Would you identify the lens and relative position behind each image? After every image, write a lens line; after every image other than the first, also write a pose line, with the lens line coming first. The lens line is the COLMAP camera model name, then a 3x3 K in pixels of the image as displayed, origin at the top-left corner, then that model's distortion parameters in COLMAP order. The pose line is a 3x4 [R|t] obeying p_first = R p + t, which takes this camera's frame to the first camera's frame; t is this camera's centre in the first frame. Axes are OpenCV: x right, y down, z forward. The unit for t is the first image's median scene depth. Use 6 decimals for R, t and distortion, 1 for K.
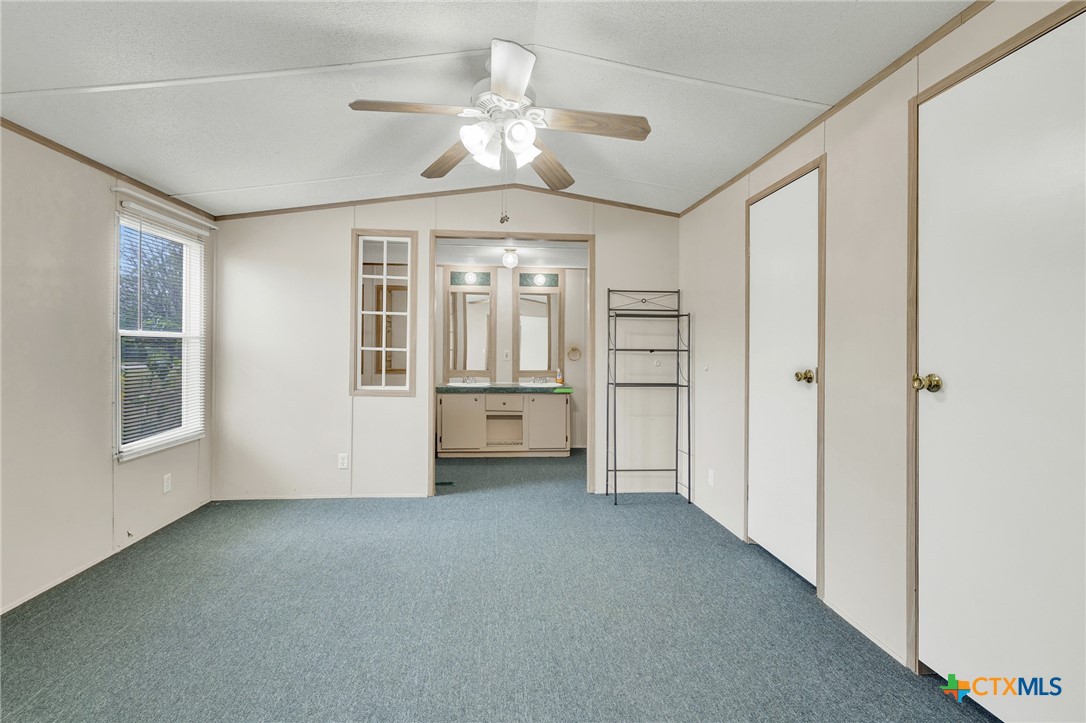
lens RADIAL K [[473.3, 0, 542.7], [0, 473.3, 350.6], [0, 0, 1]] dist [0.000811, 0.000680]
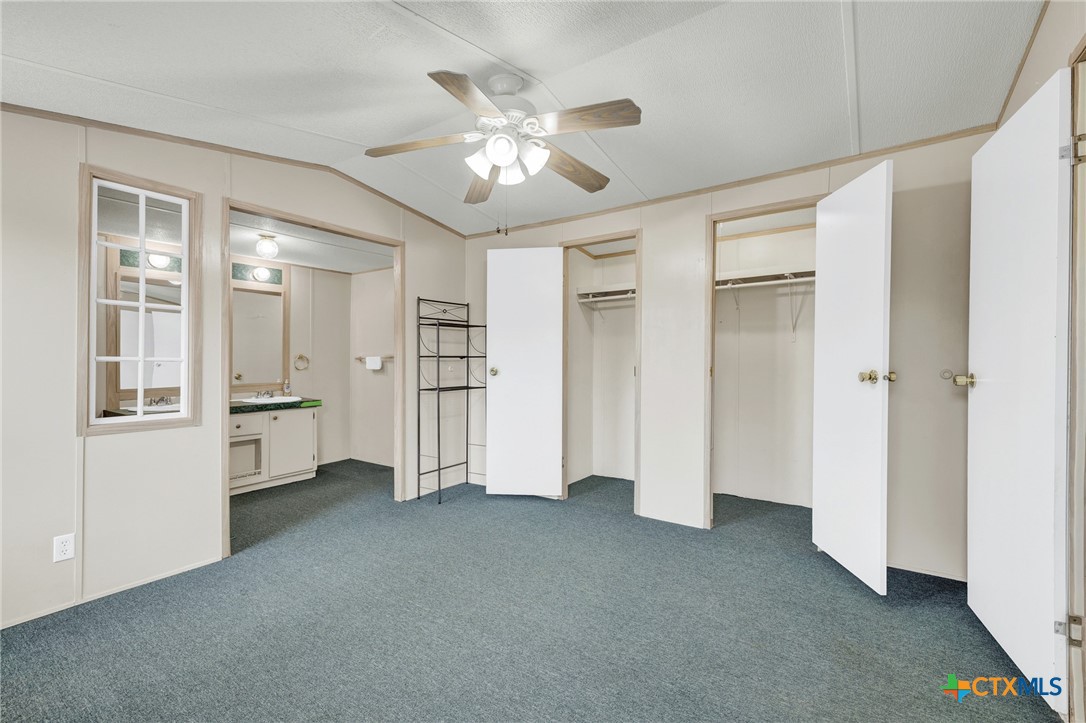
lens RADIAL K [[459.6, 0, 540.0], [0, 459.6, 358.3], [0, 0, 1]] dist [-0.000624, 0.000560]
pose [[0.645677, -0.013168, 0.763497, -0.460937], [0.011560, 0.999905, 0.007469, -0.002958], [-0.763523, 0.004003, 0.645768, 0.160583]]
